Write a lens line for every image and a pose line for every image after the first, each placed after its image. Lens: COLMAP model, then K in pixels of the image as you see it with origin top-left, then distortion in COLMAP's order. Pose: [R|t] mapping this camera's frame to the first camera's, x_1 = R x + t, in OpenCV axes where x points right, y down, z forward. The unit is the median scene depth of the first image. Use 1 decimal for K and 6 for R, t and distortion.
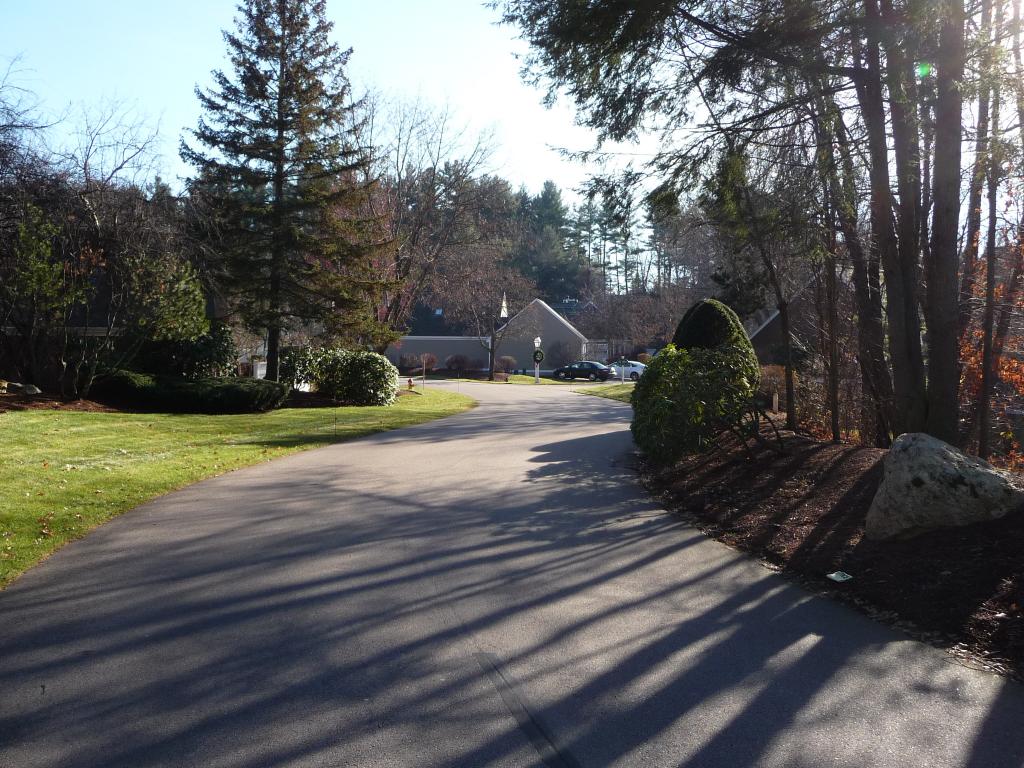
lens RADIAL K [[957.9, 0, 512.4], [0, 957.9, 374.0], [0, 0, 1]] dist [-0.052475, 0.062810]
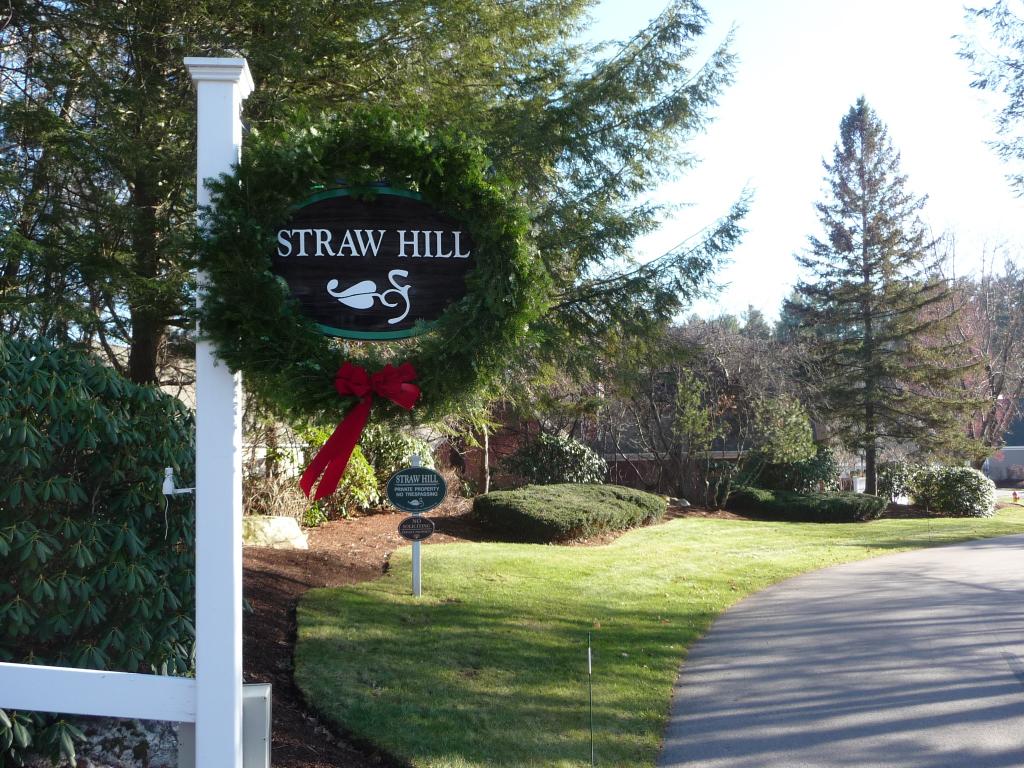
lens RADIAL K [[957.9, 0, 512.4], [0, 957.9, 374.0], [0, 0, 1]] dist [-0.052475, 0.062810]
pose [[0.823159, -0.076345, -0.562655, 0.044380], [0.008820, 0.992519, -0.121769, -0.001218], [0.567742, 0.095273, 0.817675, -0.179933]]
